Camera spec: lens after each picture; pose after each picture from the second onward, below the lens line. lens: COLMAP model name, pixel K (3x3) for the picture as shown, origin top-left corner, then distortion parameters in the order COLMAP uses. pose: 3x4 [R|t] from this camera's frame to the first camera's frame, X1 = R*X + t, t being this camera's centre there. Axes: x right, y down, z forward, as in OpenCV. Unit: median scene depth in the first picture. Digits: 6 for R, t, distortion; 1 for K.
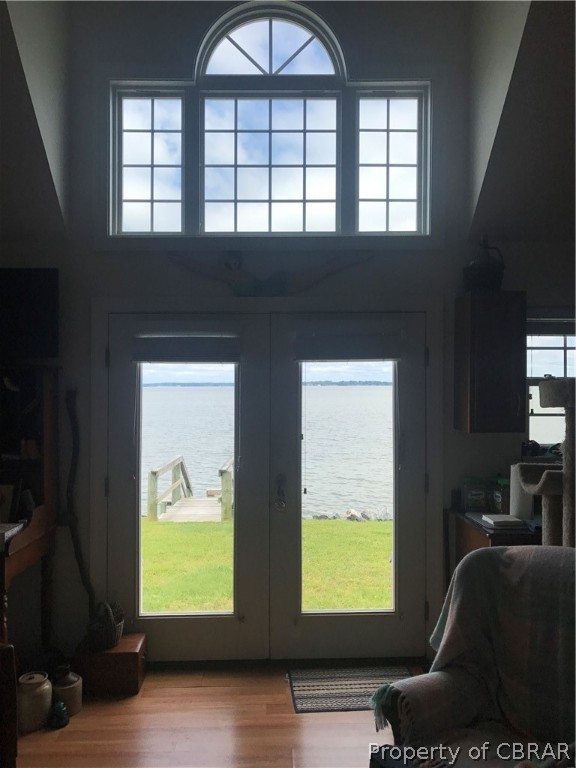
lens RADIAL K [[628.7, 0, 288.0], [0, 628.7, 384.0], [0, 0, 1]] dist [0.078057, -0.110971]
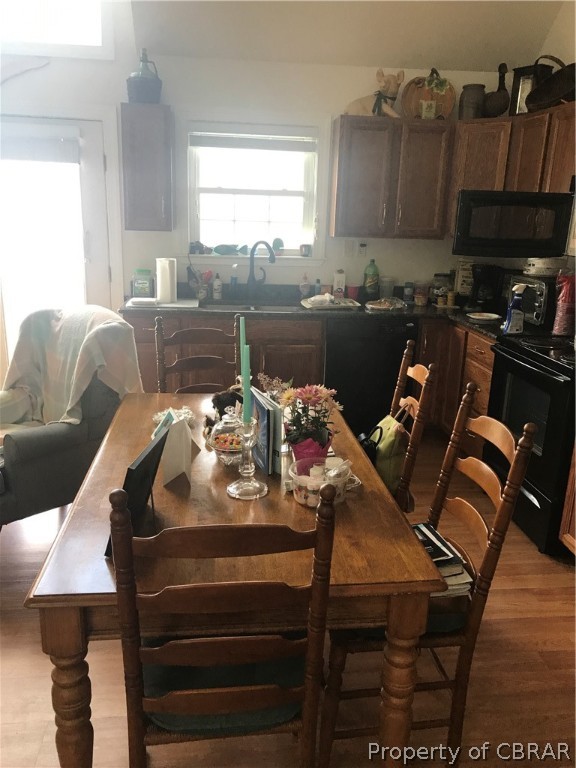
lens RADIAL K [[628.7, 0, 288.0], [0, 628.7, 384.0], [0, 0, 1]] dist [0.078057, -0.110971]
pose [[0.995485, 0.008331, 0.094549, 0.461691], [-0.033516, 0.962823, 0.268045, 0.023700], [-0.088801, -0.270004, 0.958756, -0.253170]]
